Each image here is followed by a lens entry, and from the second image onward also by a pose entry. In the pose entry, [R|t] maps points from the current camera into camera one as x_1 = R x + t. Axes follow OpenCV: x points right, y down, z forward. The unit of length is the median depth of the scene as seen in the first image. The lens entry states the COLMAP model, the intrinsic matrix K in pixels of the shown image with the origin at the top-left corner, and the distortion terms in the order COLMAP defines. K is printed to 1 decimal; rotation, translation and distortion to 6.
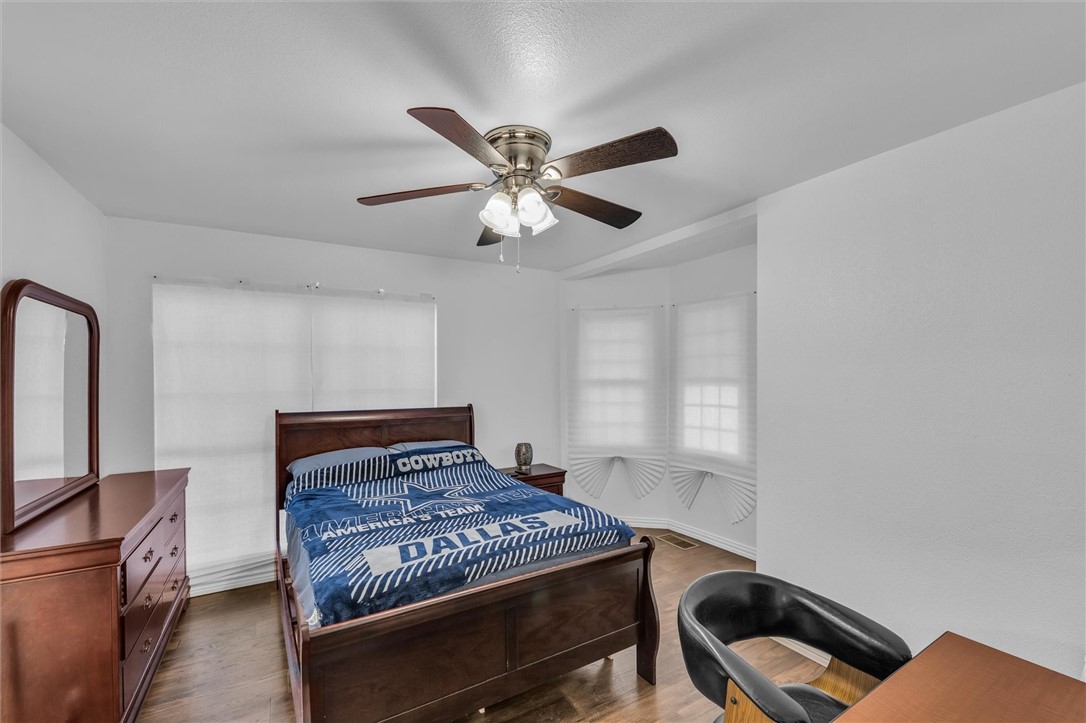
lens RADIAL K [[452.9, 0, 540.7], [0, 452.9, 371.0], [0, 0, 1]] dist [-0.010679, -0.000210]
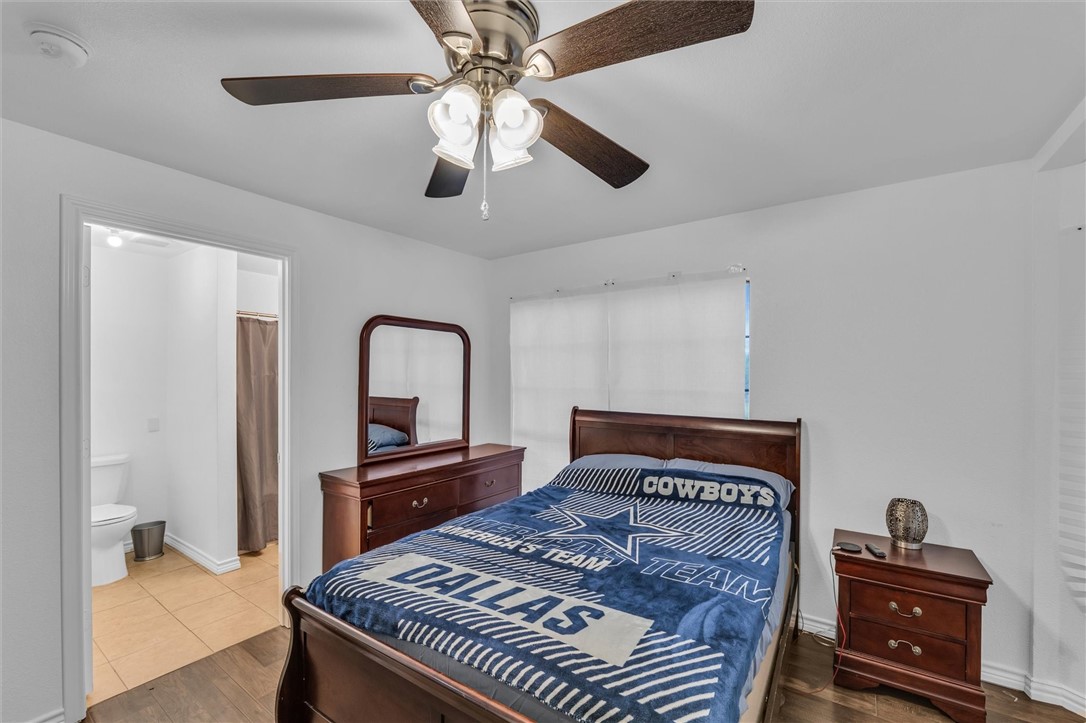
lens RADIAL K [[452.9, 0, 540.7], [0, 452.9, 371.0], [0, 0, 1]] dist [-0.010679, -0.000210]
pose [[0.412830, 0.000715, -0.910808, 0.464466], [0.005194, 0.999982, 0.003139, -0.000064], [0.910793, -0.006027, 0.412819, 0.636801]]
